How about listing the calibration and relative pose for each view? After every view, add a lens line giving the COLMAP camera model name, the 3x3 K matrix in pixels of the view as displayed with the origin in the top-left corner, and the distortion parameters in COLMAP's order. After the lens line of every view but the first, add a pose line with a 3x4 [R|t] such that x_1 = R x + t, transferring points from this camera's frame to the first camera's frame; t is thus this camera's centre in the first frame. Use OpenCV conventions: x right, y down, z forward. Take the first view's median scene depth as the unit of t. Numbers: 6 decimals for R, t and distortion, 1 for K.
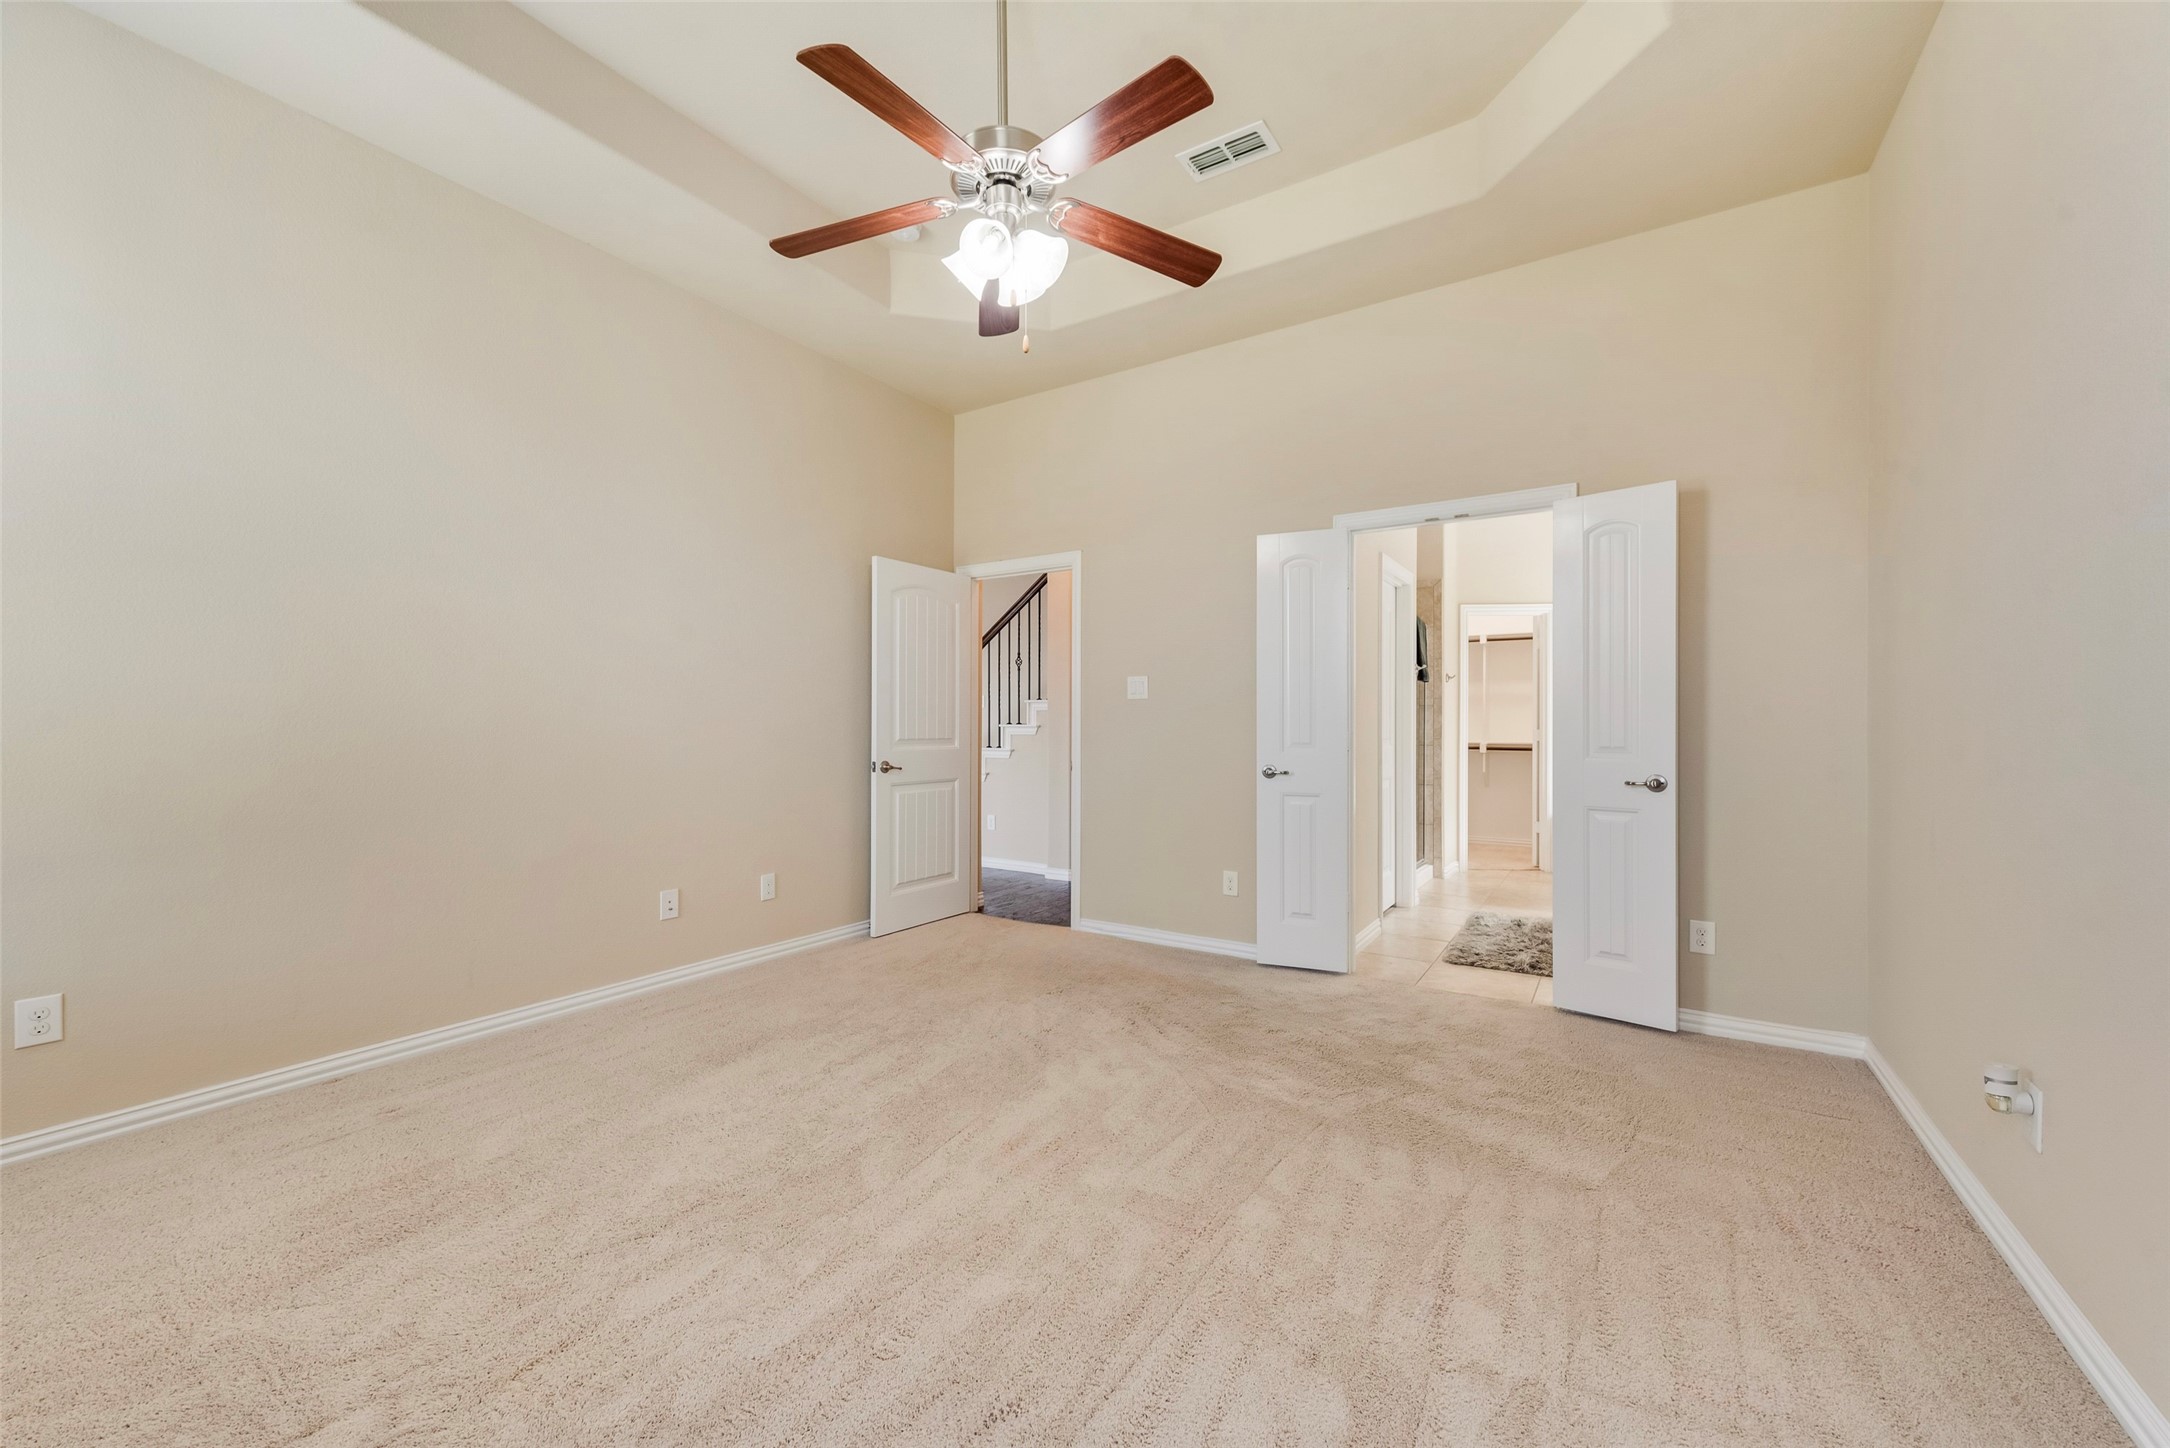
lens RADIAL K [[847.9, 0, 1073.7], [0, 847.9, 725.6], [0, 0, 1]] dist [0.003691, -0.000335]
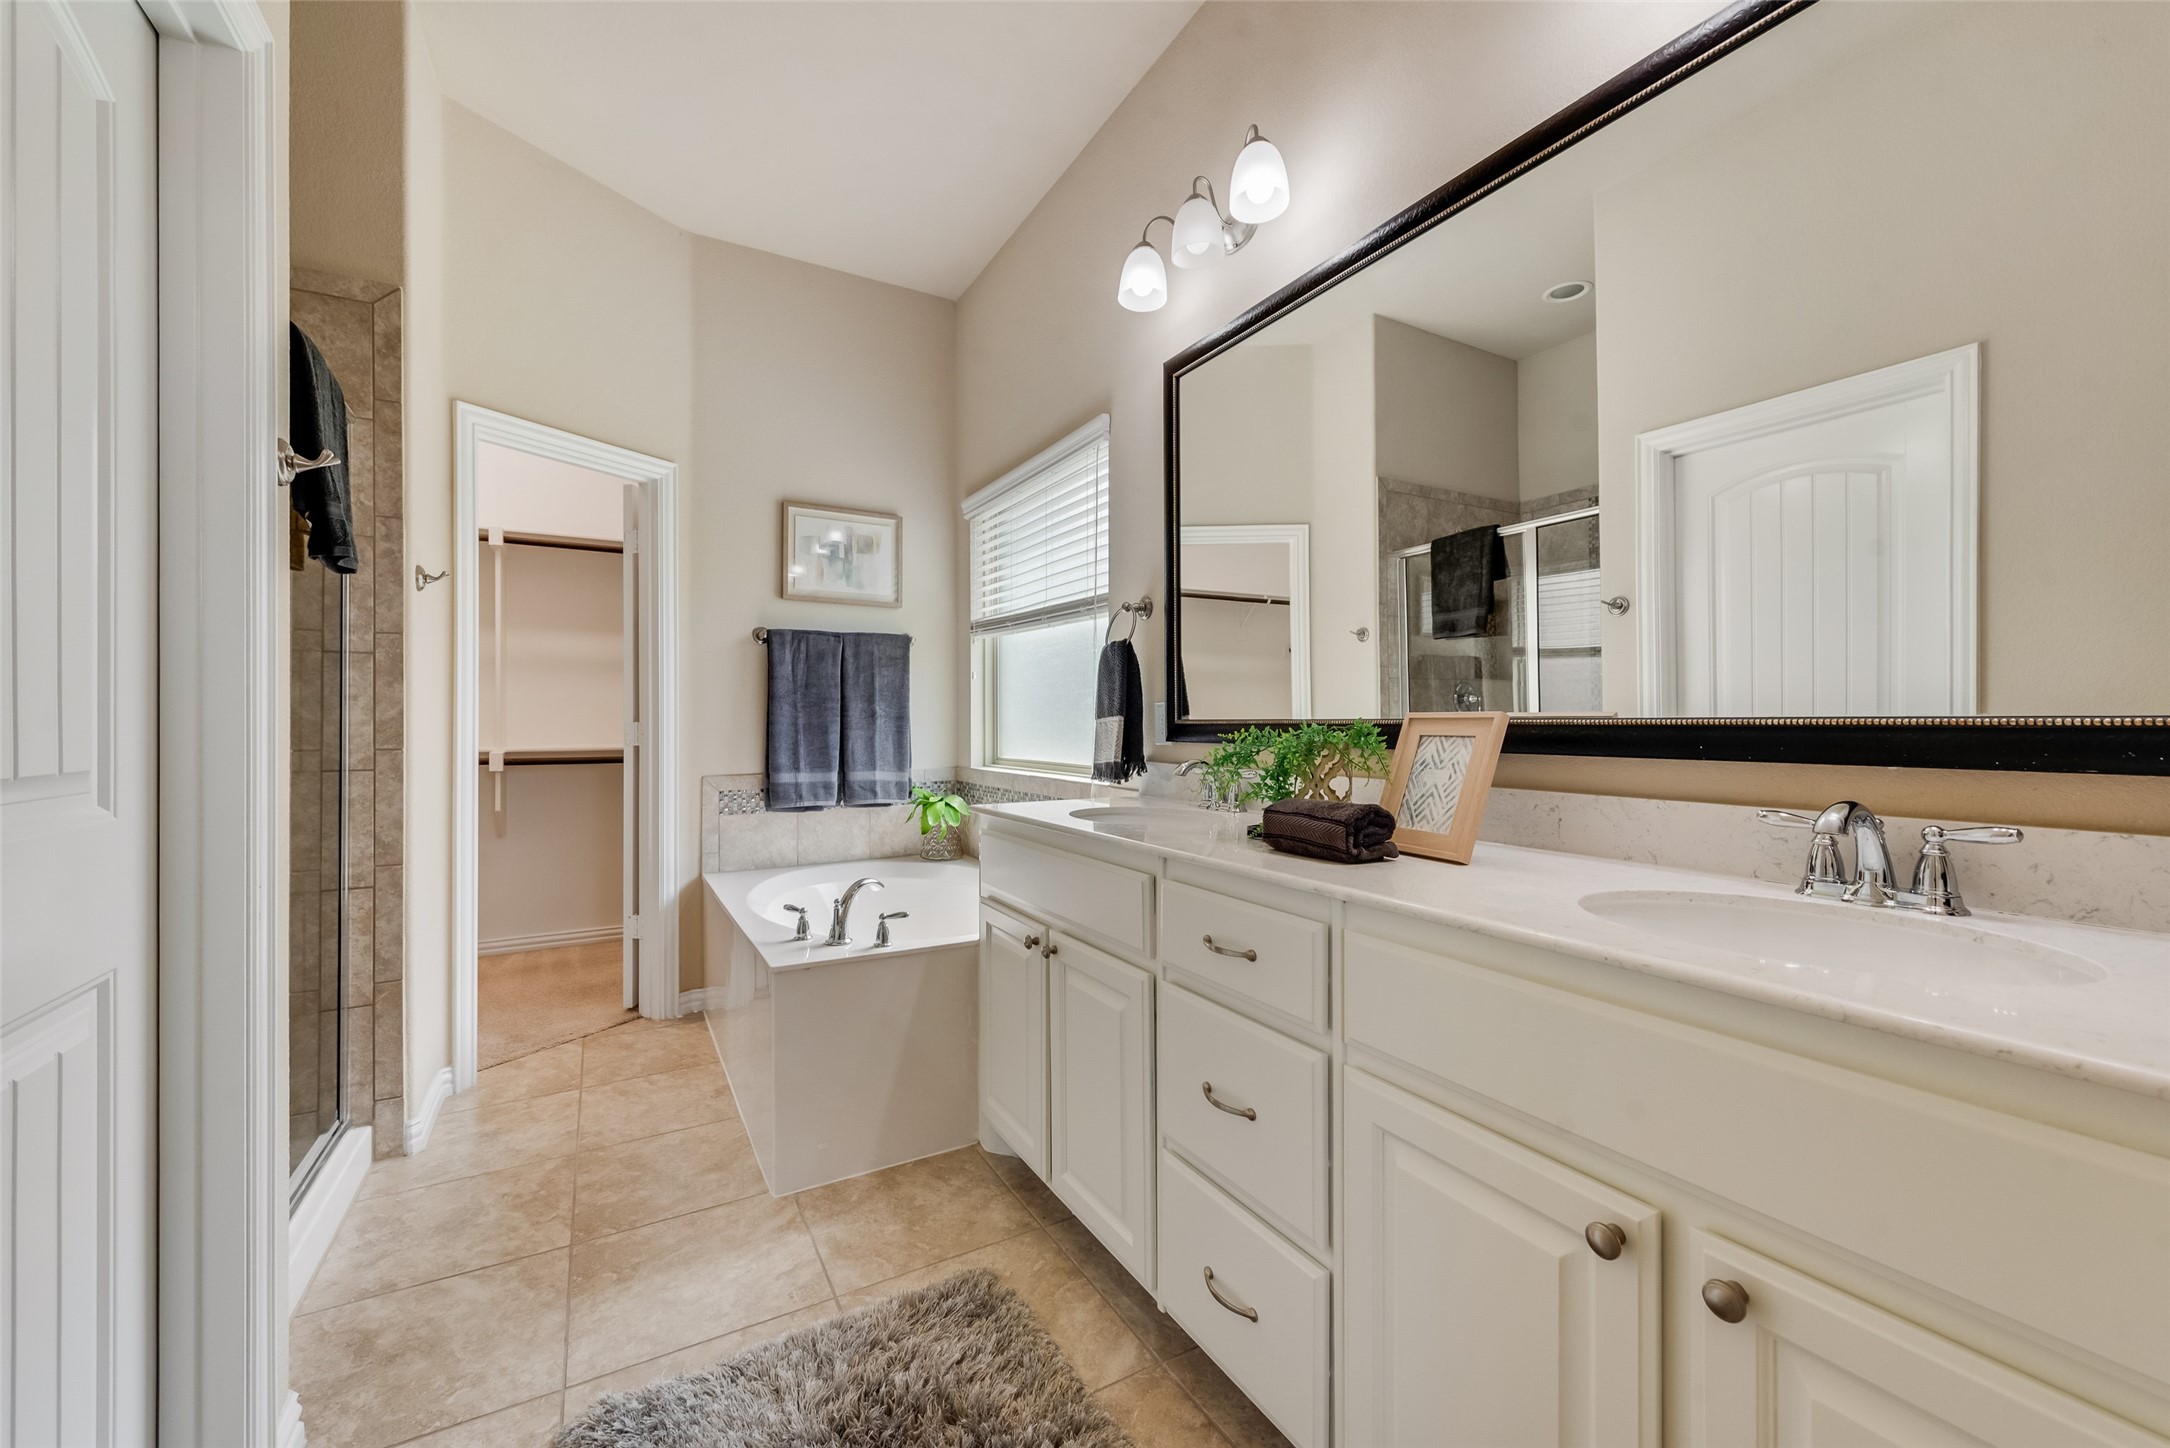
lens RADIAL K [[847.9, 0, 1070.4], [0, 847.9, 715.2], [0, 0, 1]] dist [0.003691, -0.000335]
pose [[0.463120, -0.000098, 0.886296, 0.251428], [0.000679, 1.000000, -0.000244, 0.002100], [-0.886295, 0.000715, 0.463120, 0.594441]]
